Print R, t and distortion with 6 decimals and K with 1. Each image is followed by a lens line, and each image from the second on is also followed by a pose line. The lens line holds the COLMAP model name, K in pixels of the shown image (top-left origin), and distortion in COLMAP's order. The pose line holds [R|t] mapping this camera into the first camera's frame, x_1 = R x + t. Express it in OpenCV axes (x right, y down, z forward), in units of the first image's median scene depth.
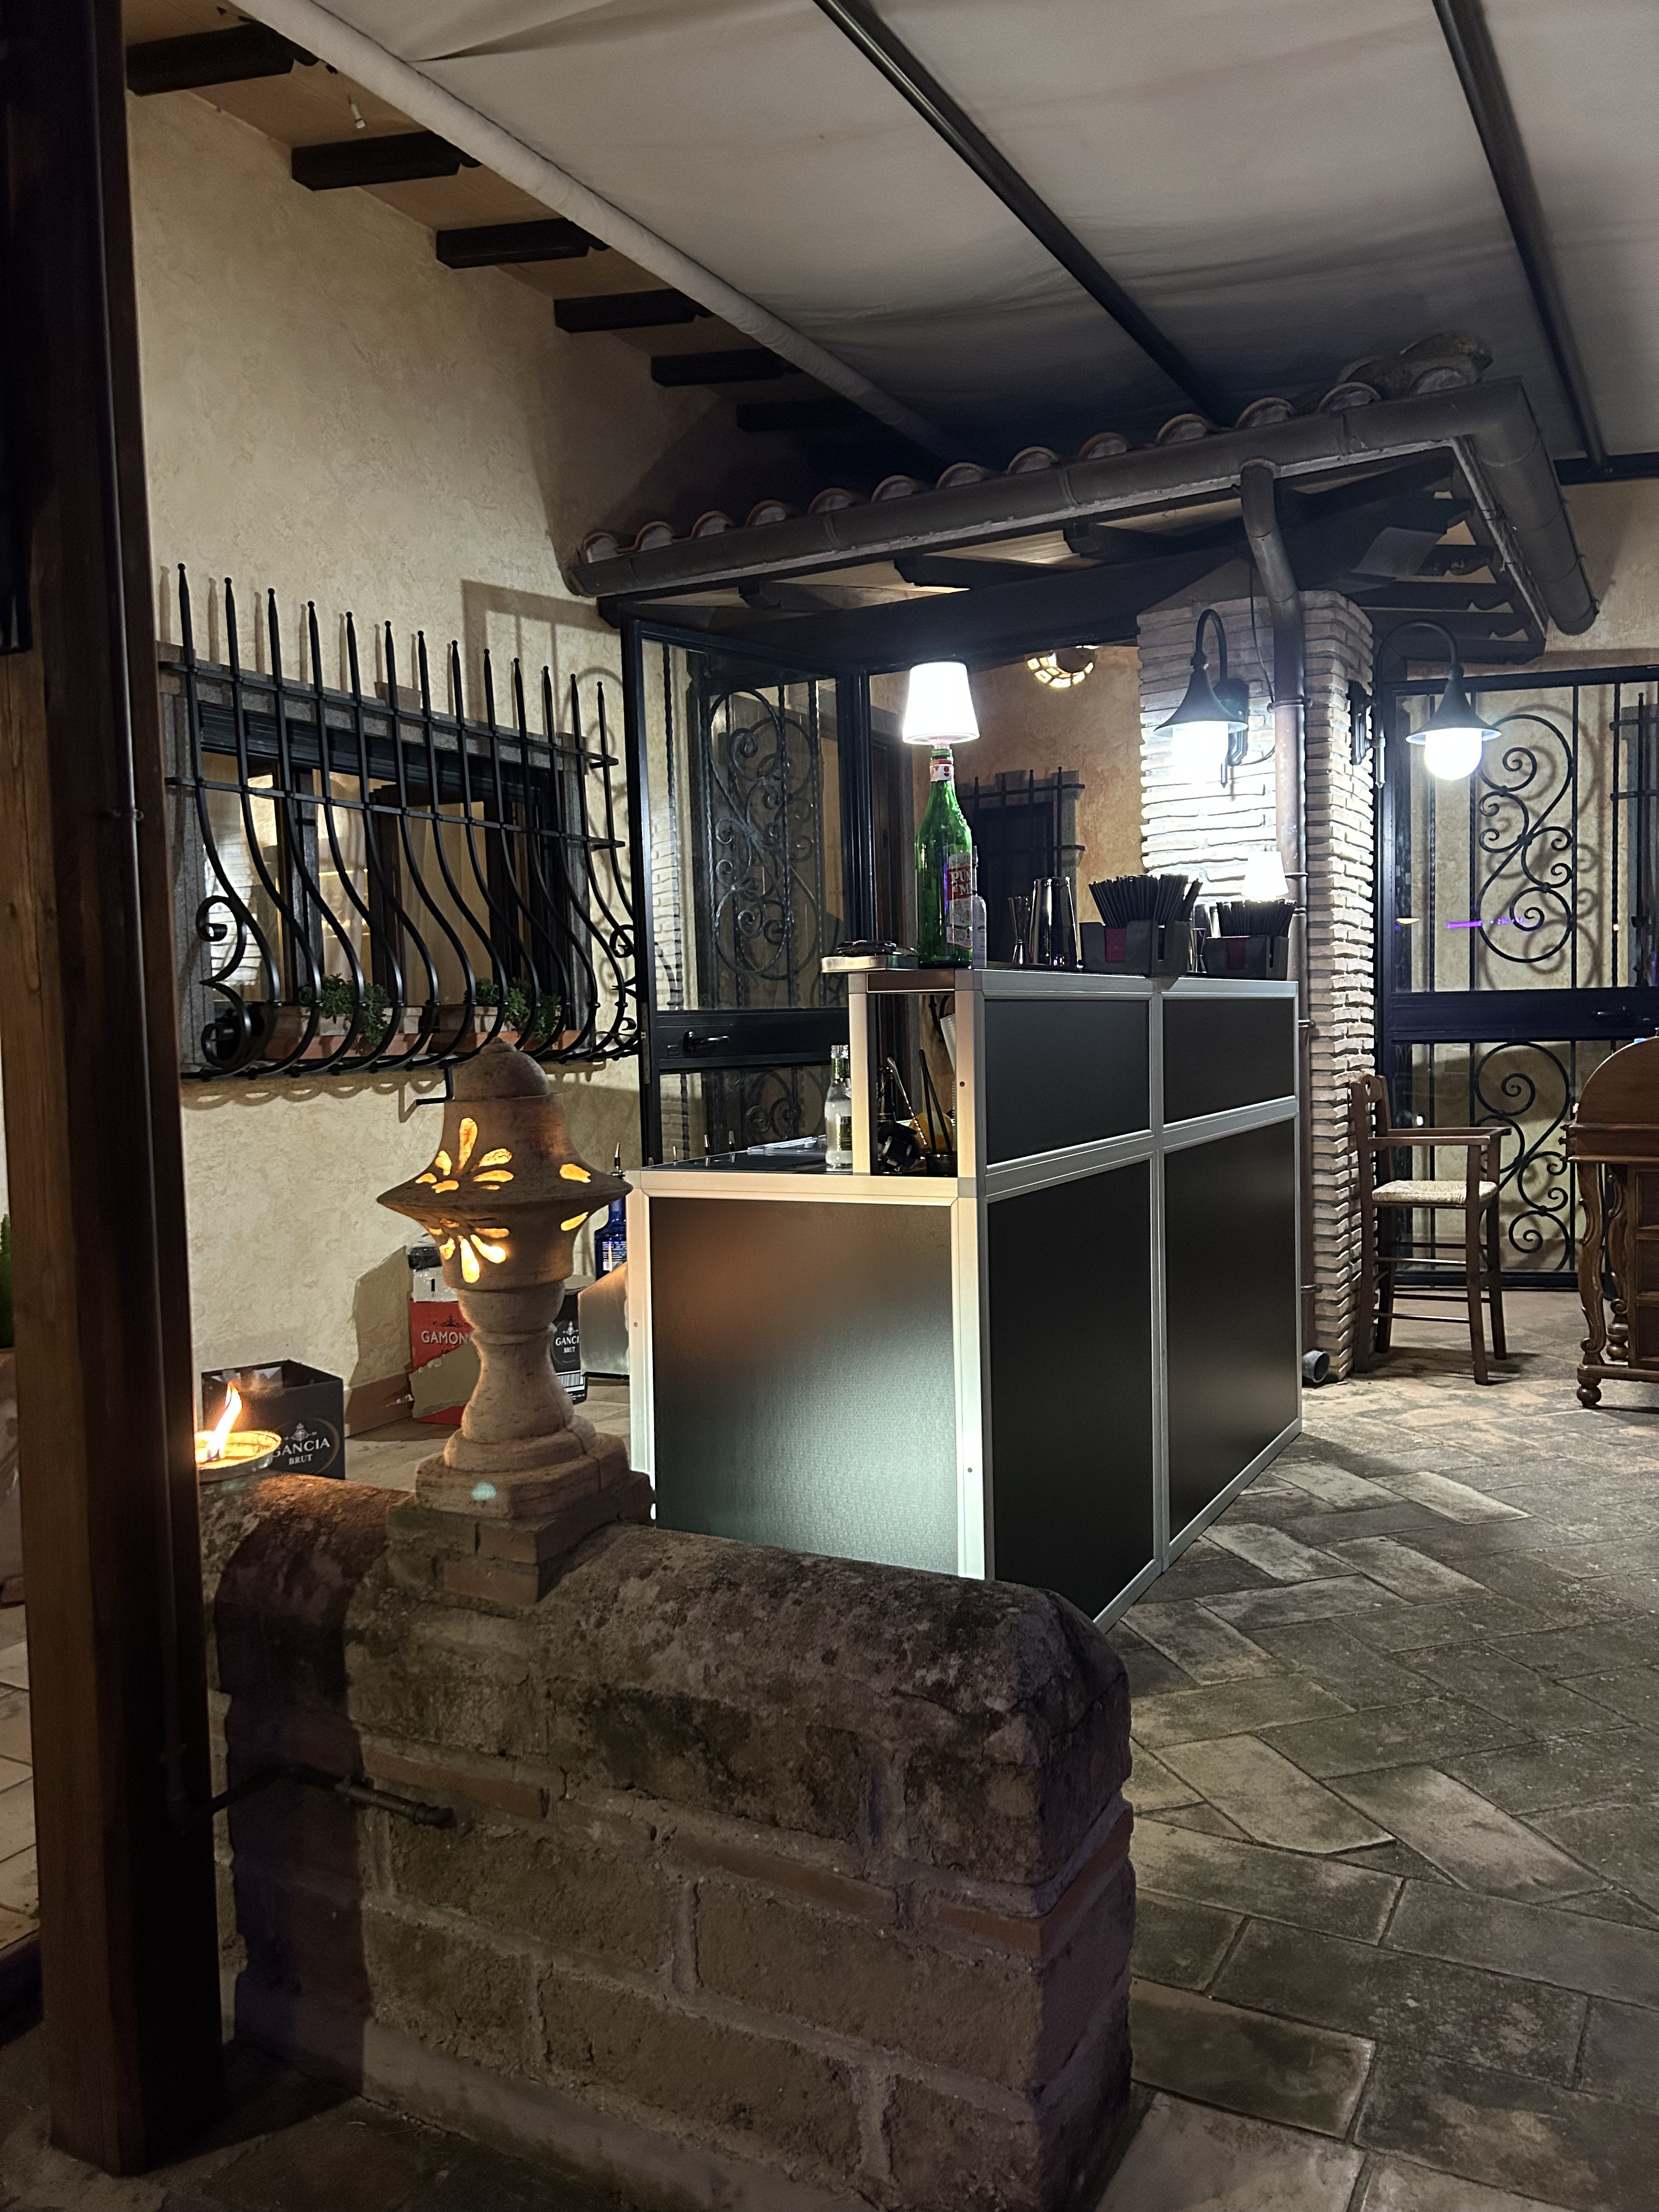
lens RADIAL K [[1631.3, 0, 834.3], [0, 1631.3, 1112.5], [0, 0, 1]] dist [0.024330, -0.018679]
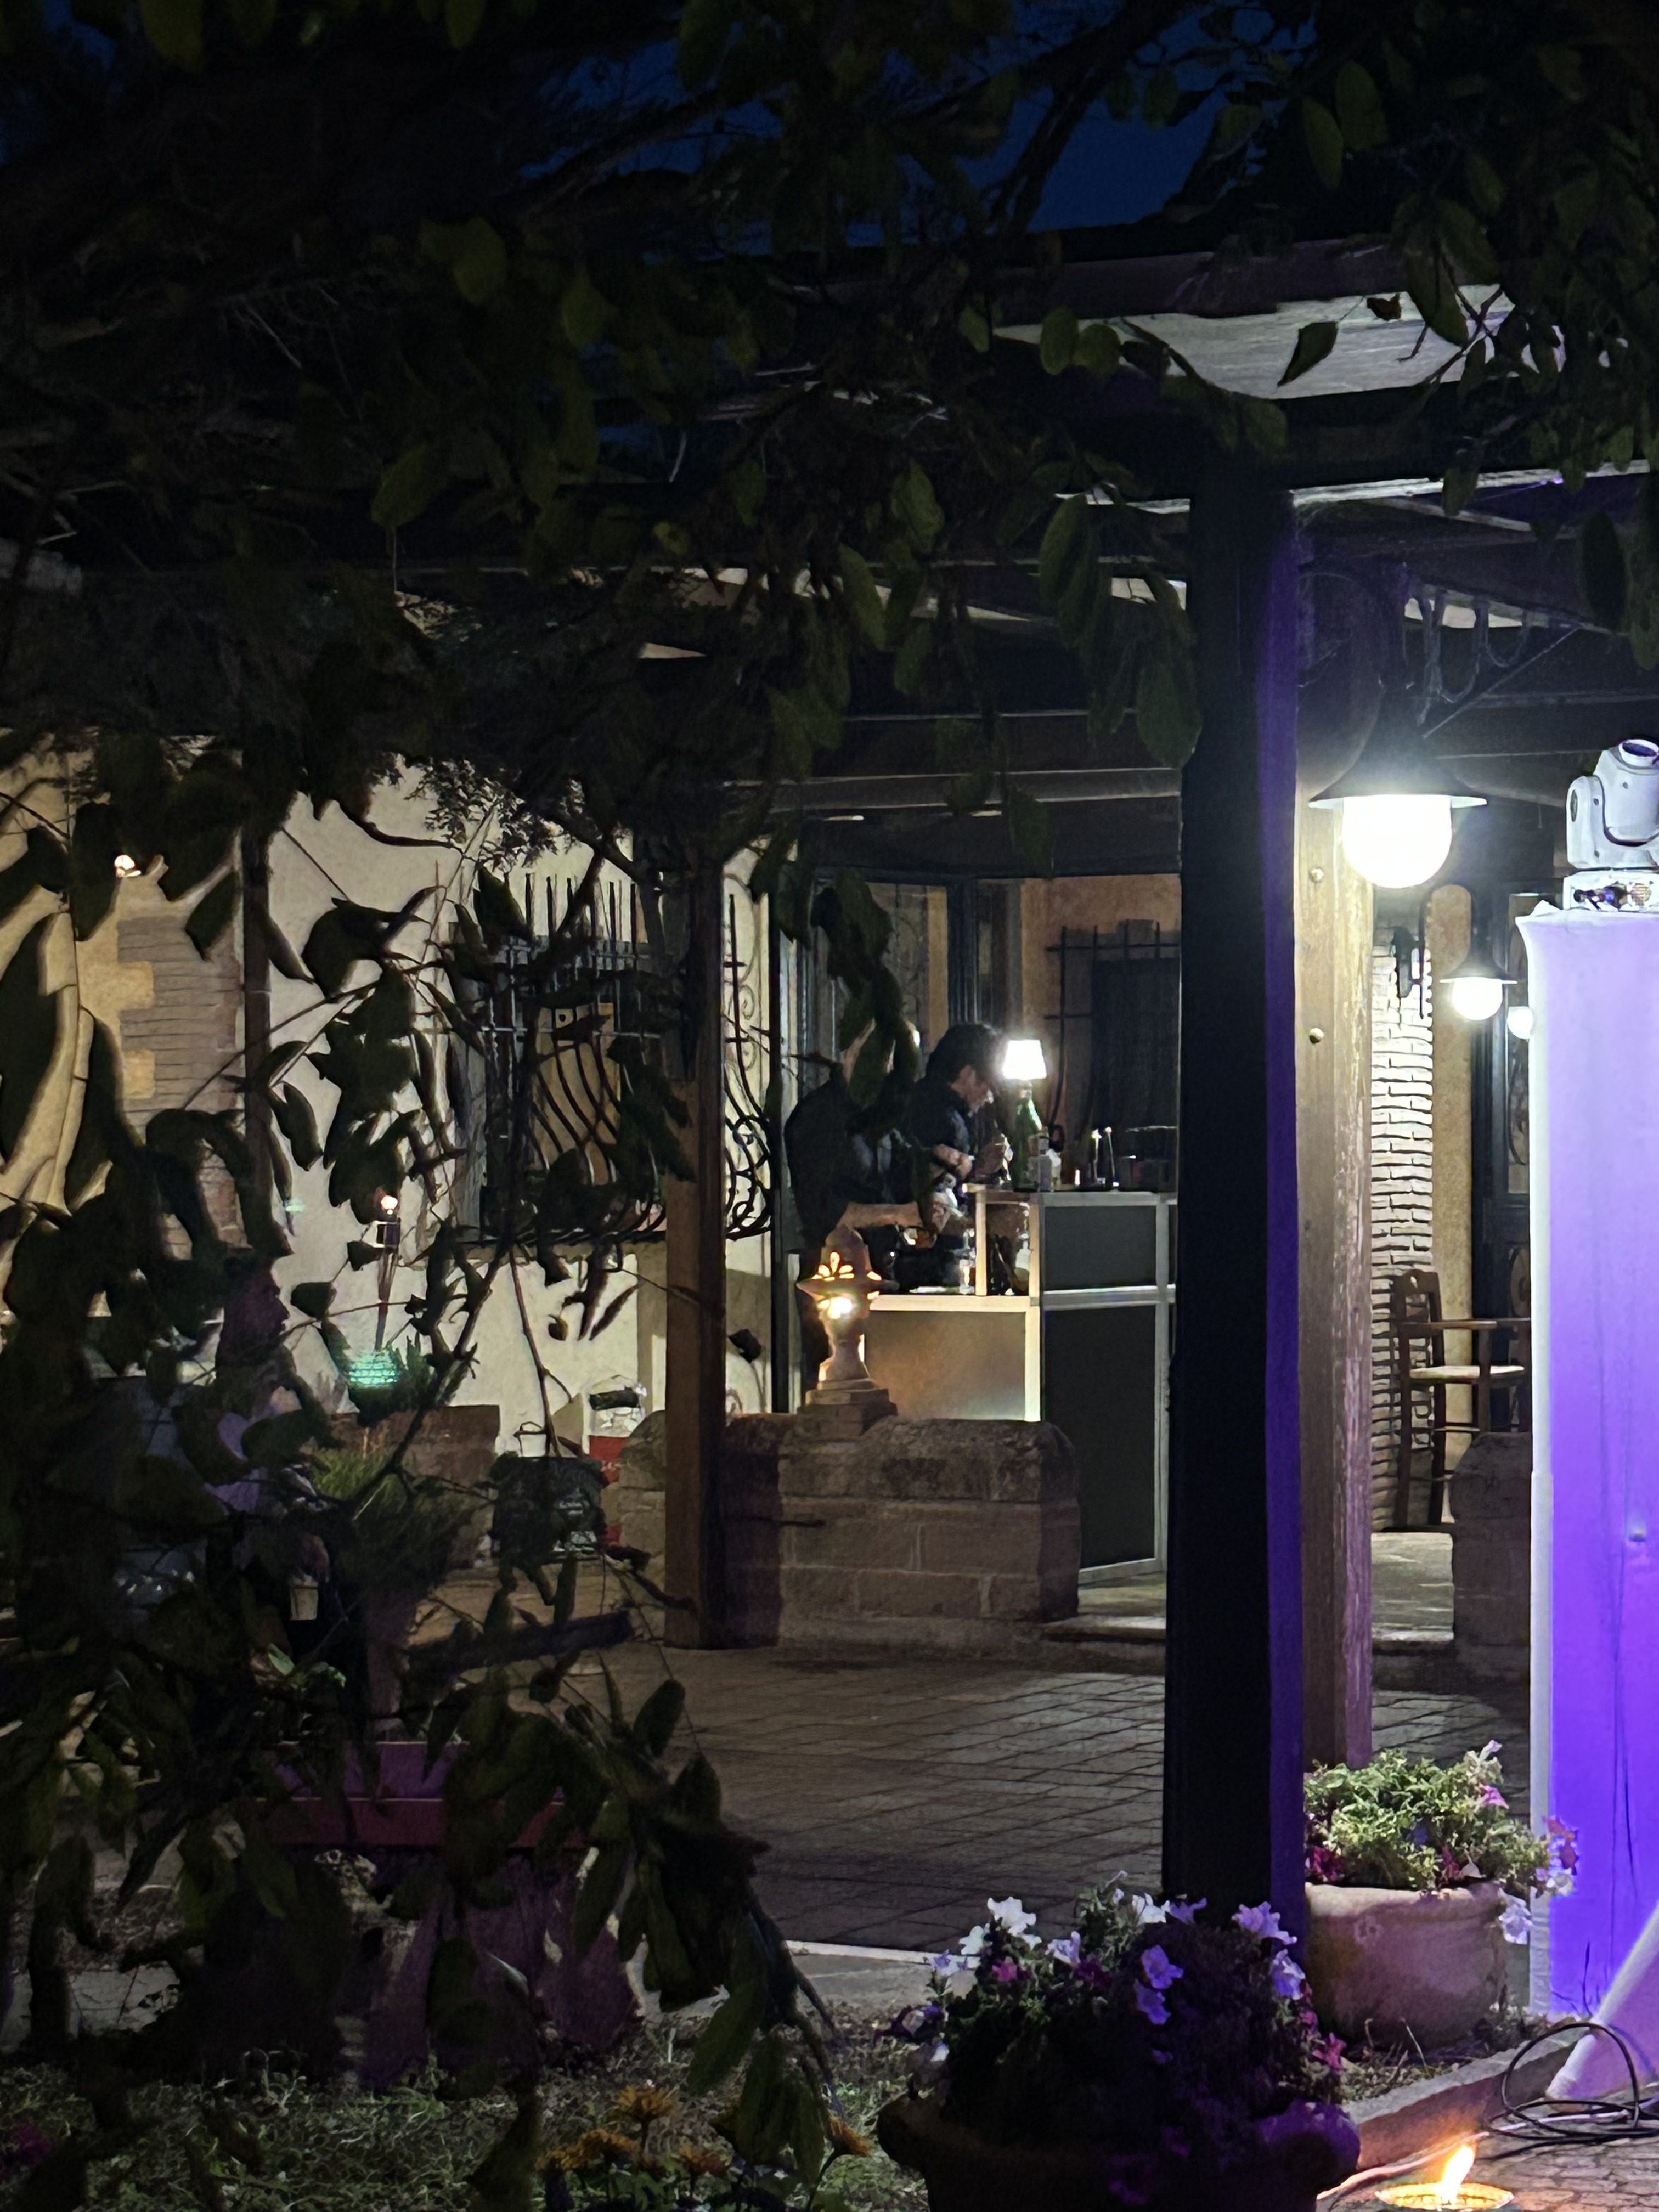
lens RADIAL K [[5215.3, 0, 830.1], [0, 5215.3, 1106.8], [0, 0, 1]] dist [0.033306, 0.000000]
pose [[0.999650, 0.025181, 0.008108, -0.276427], [-0.024589, 0.997495, -0.066331, 0.289187], [-0.009758, 0.066108, 0.997765, -6.591432]]
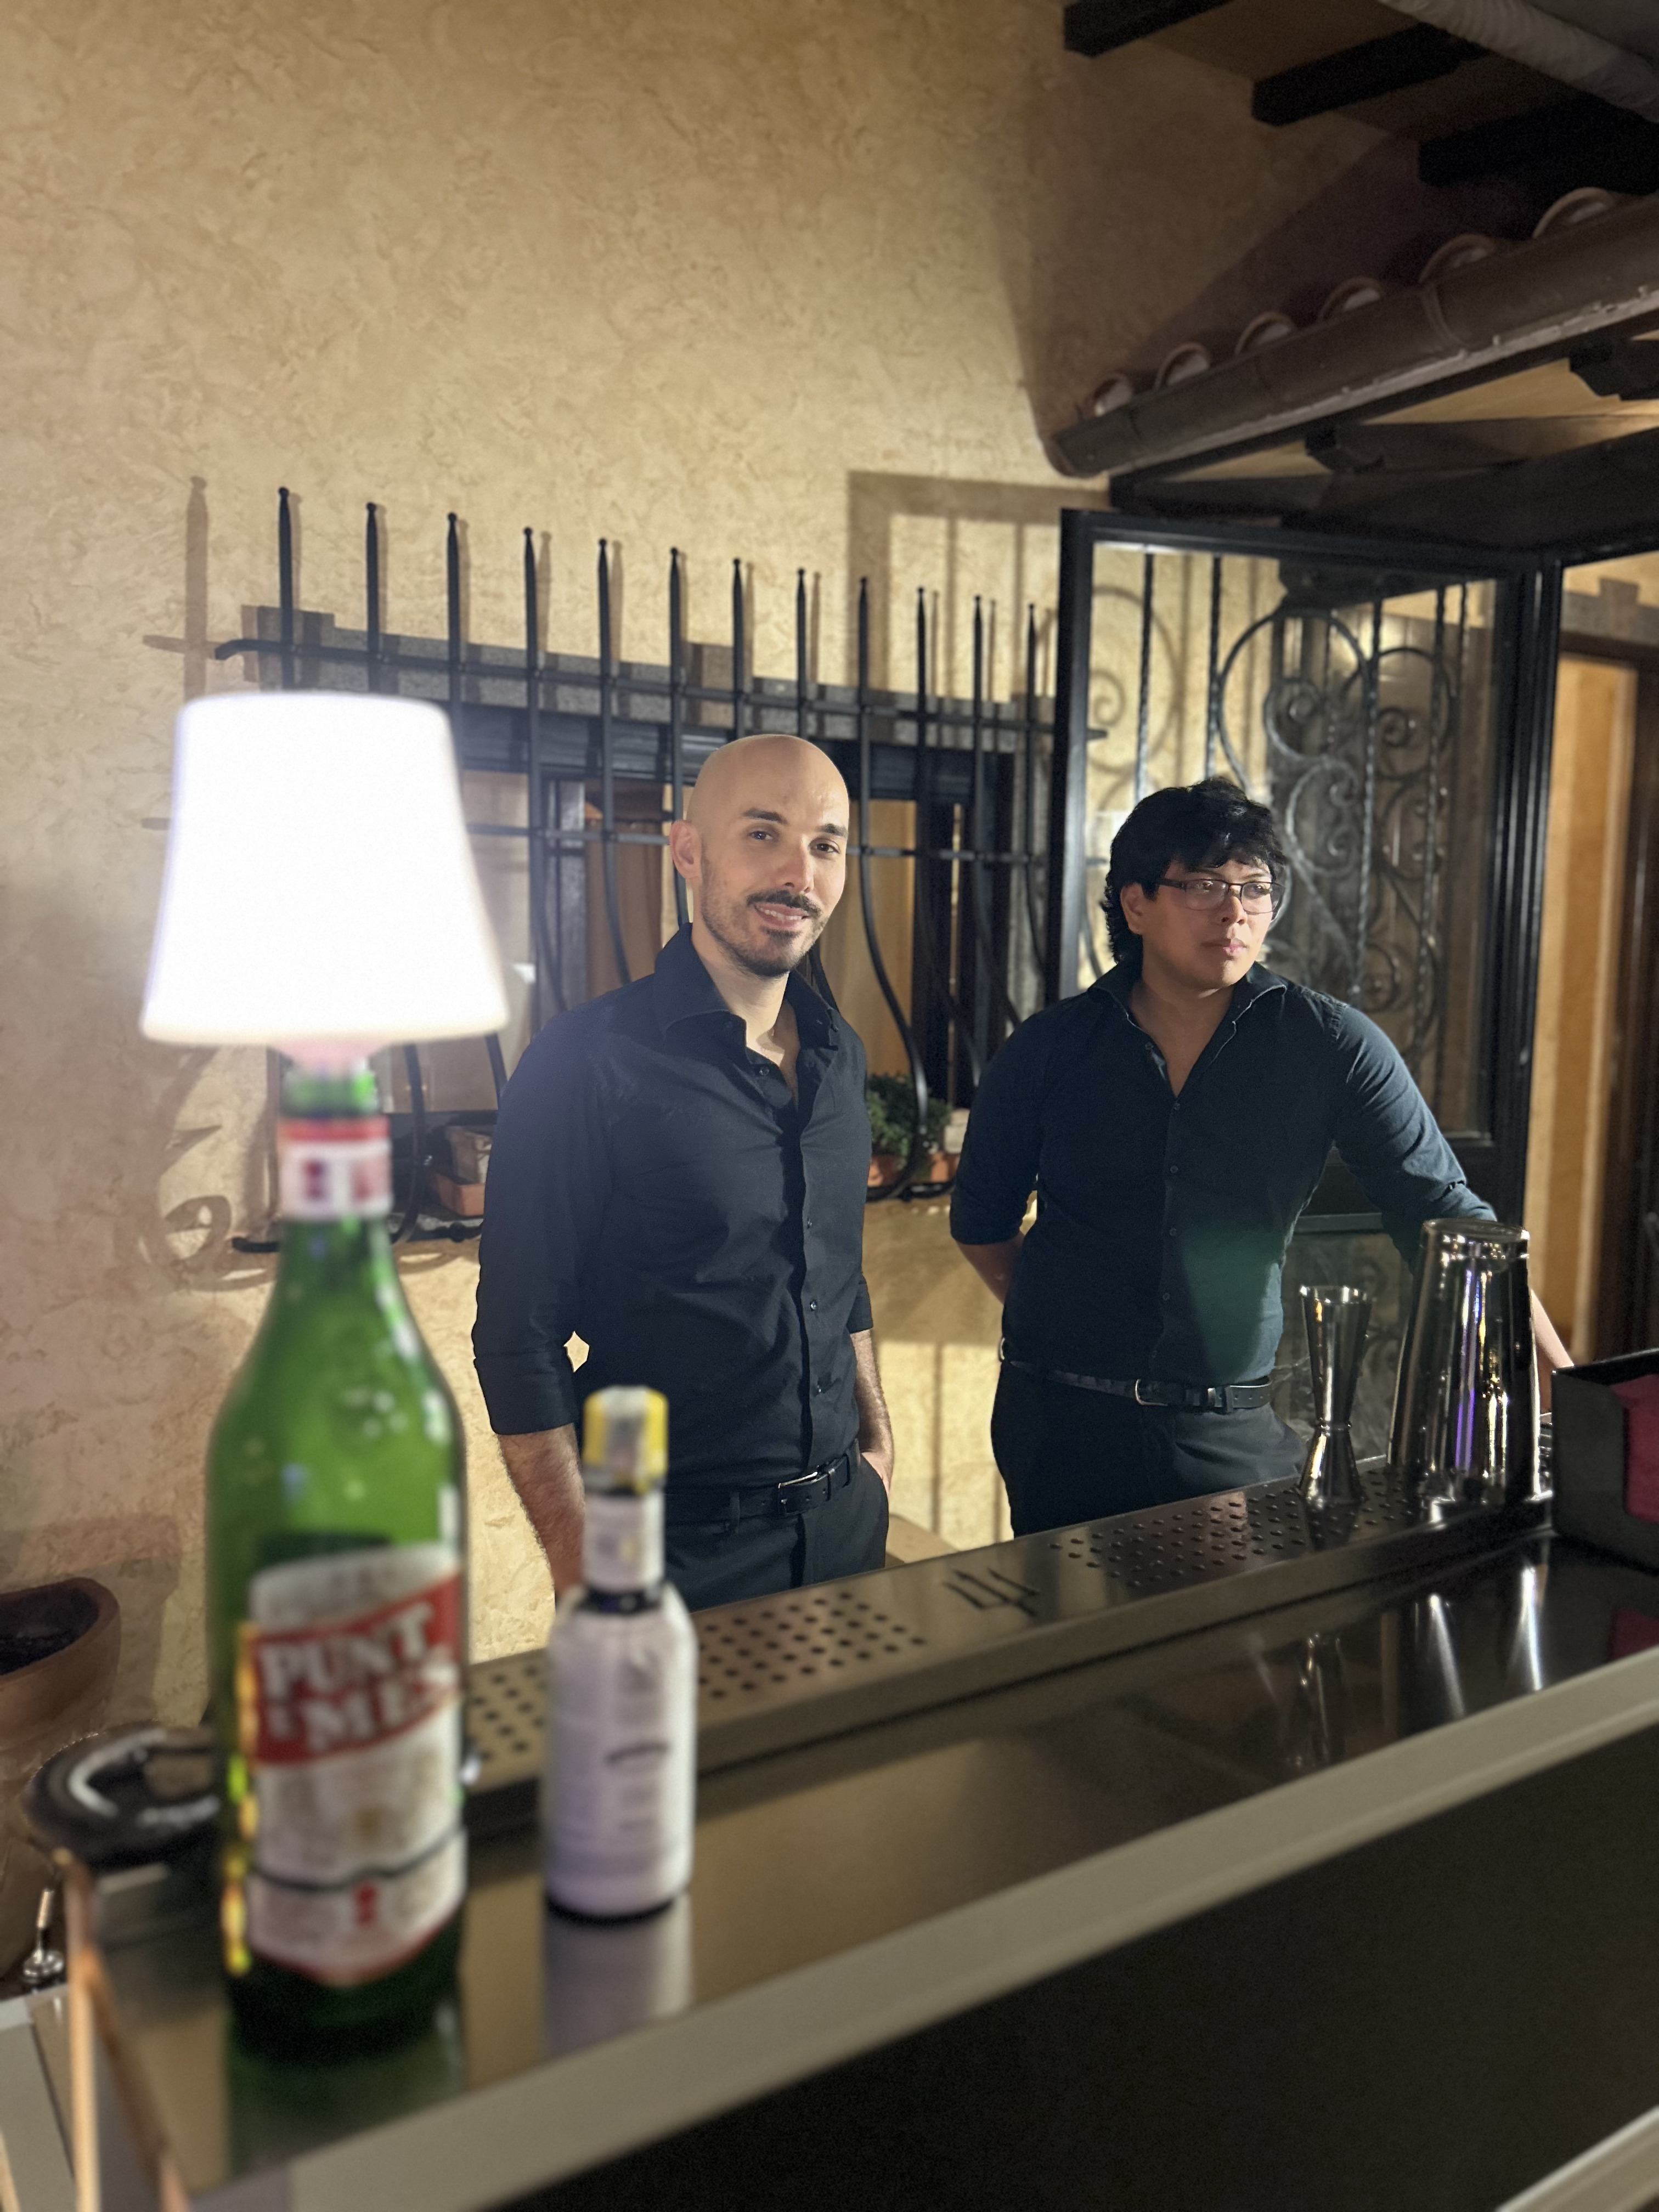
lens RADIAL K [[1631.3, 0, 819.2], [0, 1631.3, 1104.7], [0, 0, 1]] dist [0.024330, -0.018679]
pose [[0.871688, 0.094907, -0.480783, 0.103688], [-0.068011, 0.995003, 0.073106, -0.116784], [0.485318, -0.031027, 0.873787, 0.404749]]
